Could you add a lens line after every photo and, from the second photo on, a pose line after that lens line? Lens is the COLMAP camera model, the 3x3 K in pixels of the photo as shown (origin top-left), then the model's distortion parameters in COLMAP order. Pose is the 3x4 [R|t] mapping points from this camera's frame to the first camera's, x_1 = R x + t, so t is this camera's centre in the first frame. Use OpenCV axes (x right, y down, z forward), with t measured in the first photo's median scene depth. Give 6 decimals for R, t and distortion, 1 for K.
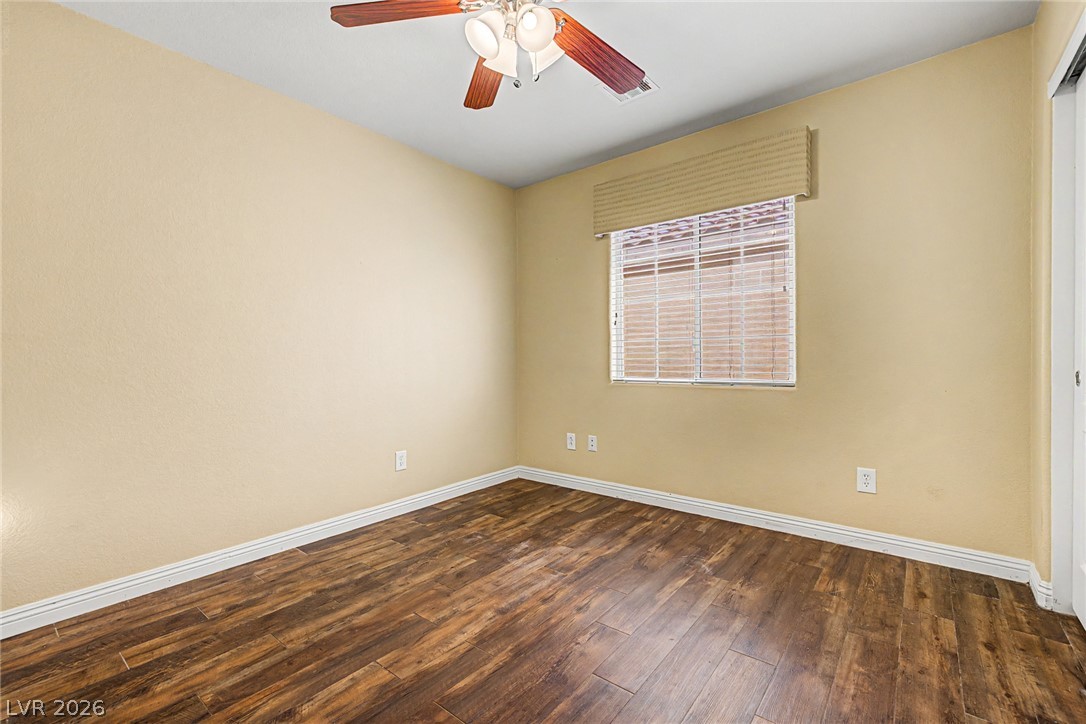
lens RADIAL K [[452.4, 0, 539.8], [0, 452.4, 356.3], [0, 0, 1]] dist [0.001992, -0.000721]
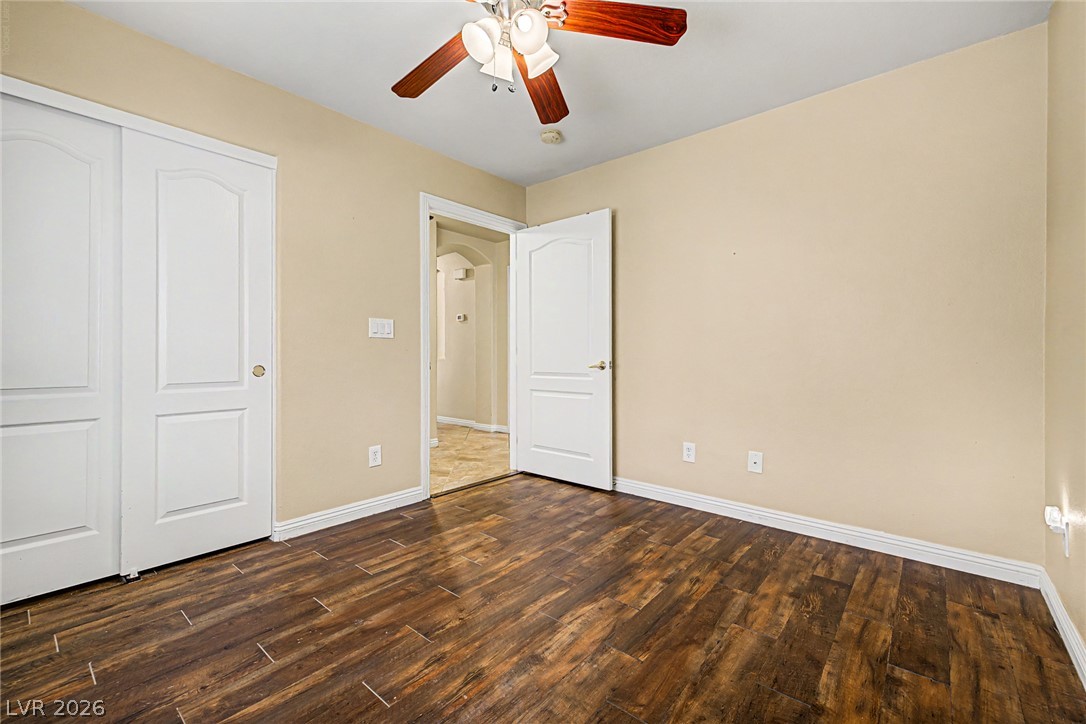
lens RADIAL K [[452.4, 0, 539.8], [0, 452.4, 356.3], [0, 0, 1]] dist [0.001992, -0.000721]
pose [[-0.999699, 0.006596, 0.023623, -0.124101], [0.006610, 0.999978, 0.000495, 0.012989], [-0.023619, 0.000651, -0.999721, 1.955900]]
